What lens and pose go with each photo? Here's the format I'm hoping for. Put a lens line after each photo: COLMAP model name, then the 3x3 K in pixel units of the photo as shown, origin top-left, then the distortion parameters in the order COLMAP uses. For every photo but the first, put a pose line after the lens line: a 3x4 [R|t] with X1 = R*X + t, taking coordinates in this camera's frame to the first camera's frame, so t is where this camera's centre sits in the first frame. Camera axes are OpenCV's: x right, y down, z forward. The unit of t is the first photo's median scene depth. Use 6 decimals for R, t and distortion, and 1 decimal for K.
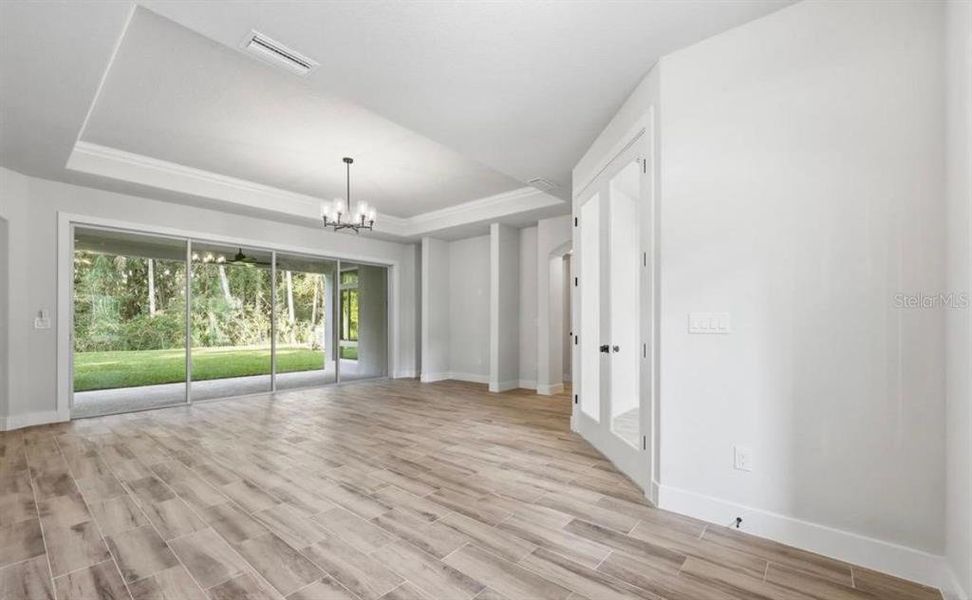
lens RADIAL K [[404.0, 0, 481.2], [0, 404.0, 321.2], [0, 0, 1]] dist [0.002164, 0.000239]
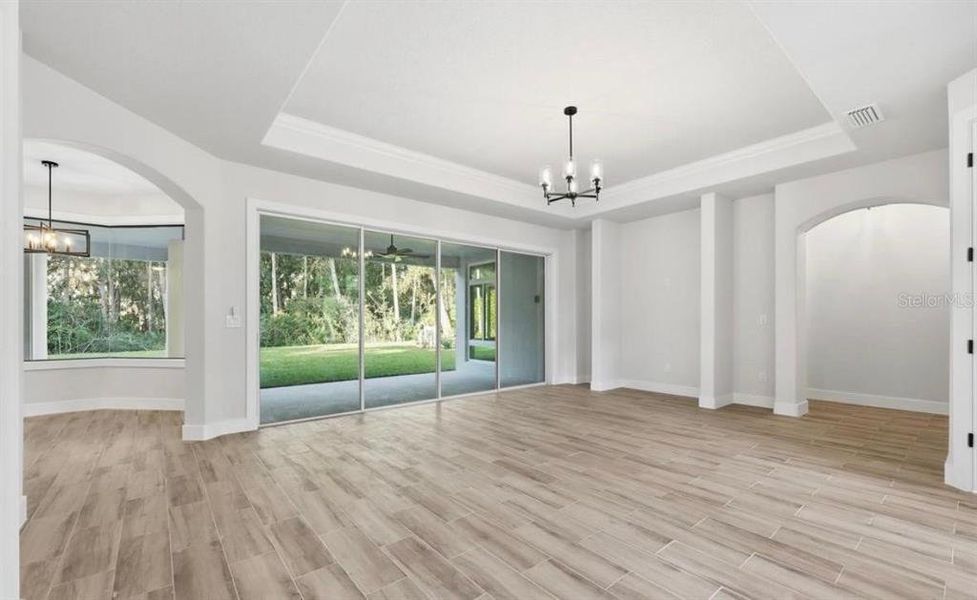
lens RADIAL K [[407.0, 0, 485.0], [0, 407.0, 318.8], [0, 0, 1]] dist [0.001047, 0.000162]
pose [[0.982390, -0.002485, -0.186826, -0.248298], [0.002290, 0.999997, -0.001259, 0.001168], [0.186829, 0.000809, 0.982392, 0.145478]]
